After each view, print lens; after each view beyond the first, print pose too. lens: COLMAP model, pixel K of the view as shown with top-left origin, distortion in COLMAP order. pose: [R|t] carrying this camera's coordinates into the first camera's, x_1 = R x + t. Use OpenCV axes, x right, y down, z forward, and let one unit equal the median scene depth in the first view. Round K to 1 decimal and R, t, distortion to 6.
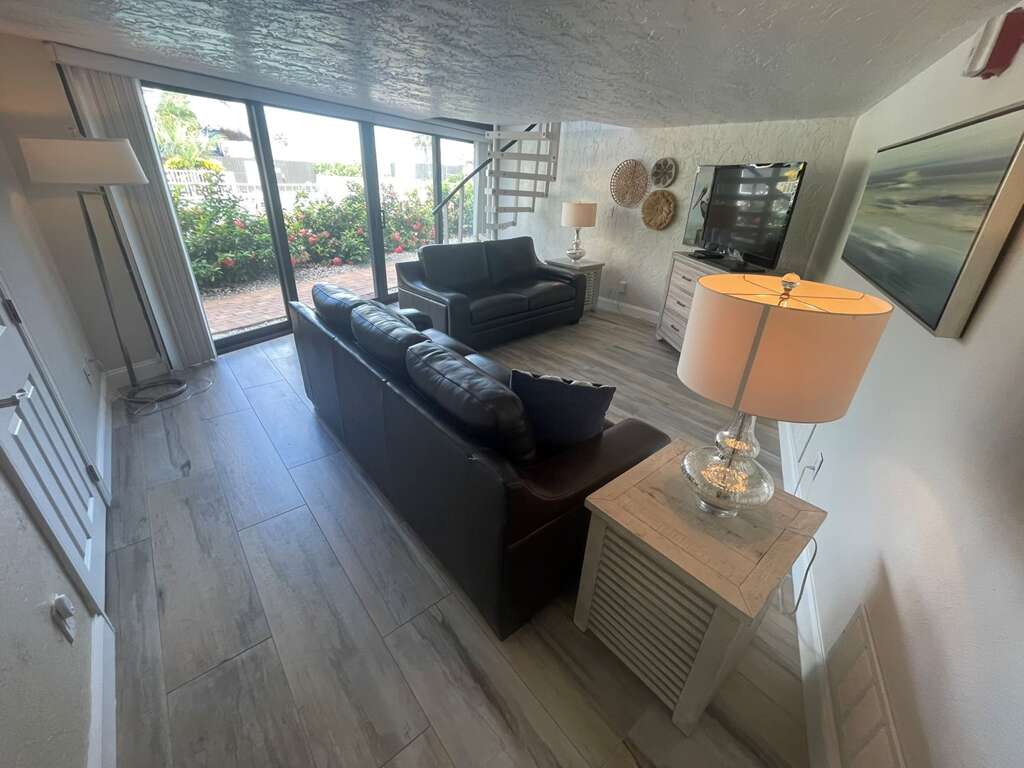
lens RADIAL K [[414.5, 0, 512.0], [0, 414.5, 384.0], [0, 0, 1]] dist [-0.000031, -0.000420]
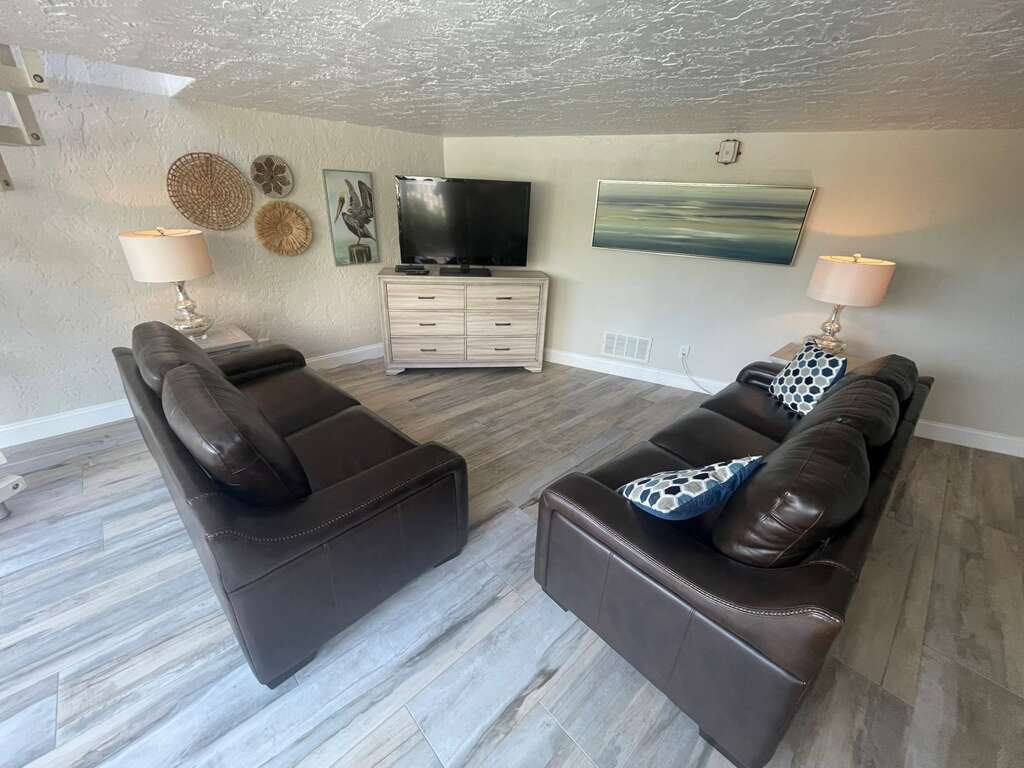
lens RADIAL K [[414.5, 0, 512.0], [0, 414.5, 384.0], [0, 0, 1]] dist [-0.000031, -0.000420]
pose [[-0.051353, -0.455567, 0.888719, -0.440512], [0.405459, 0.803741, 0.435435, -0.371121], [-0.912670, 0.382700, 0.143439, 0.667417]]
